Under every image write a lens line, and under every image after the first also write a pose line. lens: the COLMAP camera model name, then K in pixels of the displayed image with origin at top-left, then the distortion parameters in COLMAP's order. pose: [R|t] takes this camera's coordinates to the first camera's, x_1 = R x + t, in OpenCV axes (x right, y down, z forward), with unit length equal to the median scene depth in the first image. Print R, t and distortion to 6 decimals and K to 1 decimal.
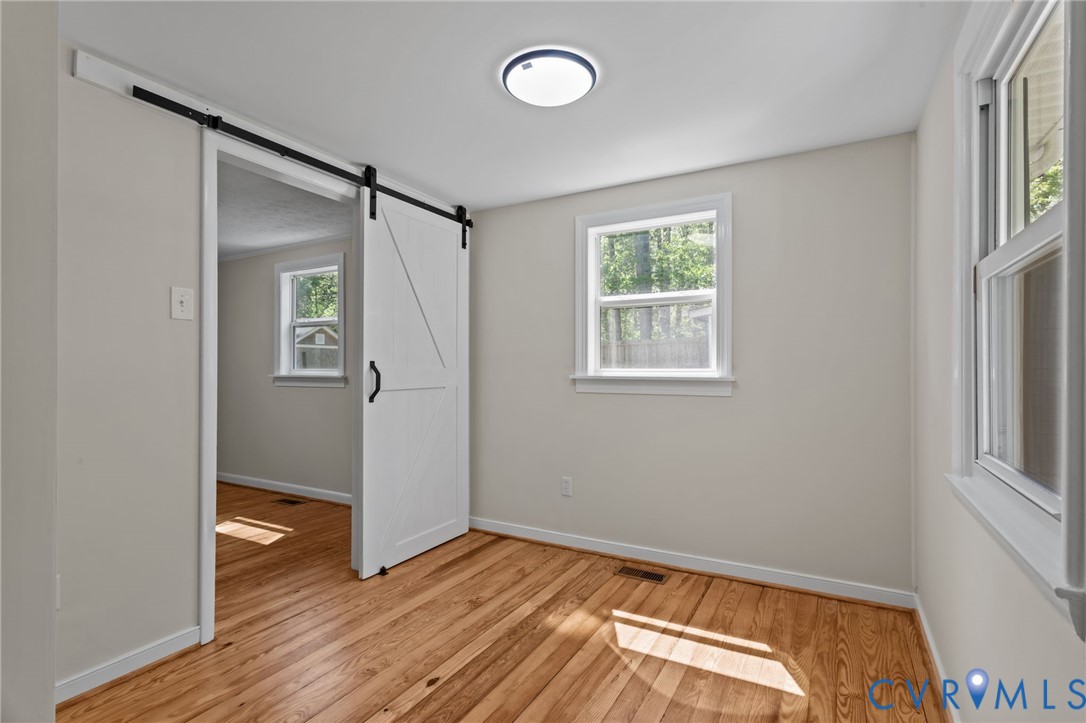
lens RADIAL K [[515.5, 0, 542.7], [0, 515.5, 362.2], [0, 0, 1]] dist [-0.002806, 0.001330]
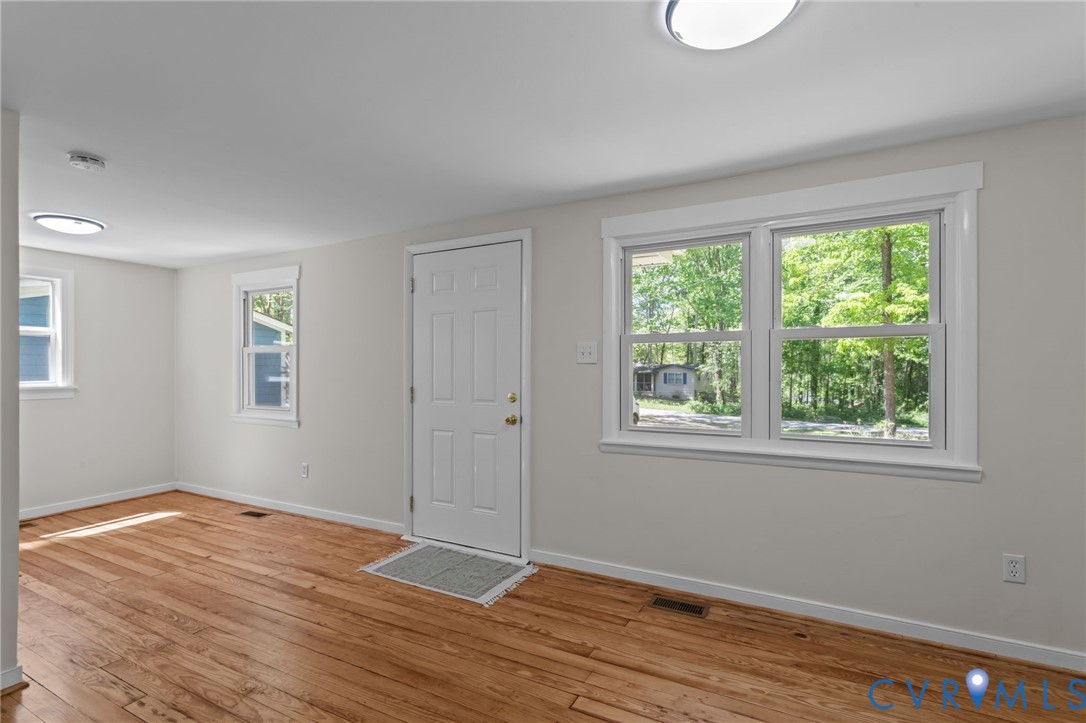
lens RADIAL K [[515.5, 0, 546.4], [0, 515.5, 367.7], [0, 0, 1]] dist [-0.002806, 0.001330]
pose [[-0.028891, 0.000967, 0.999582, -1.914418], [-0.019862, 0.999802, -0.001541, -0.082129], [-0.999385, -0.019898, -0.028866, -0.638356]]
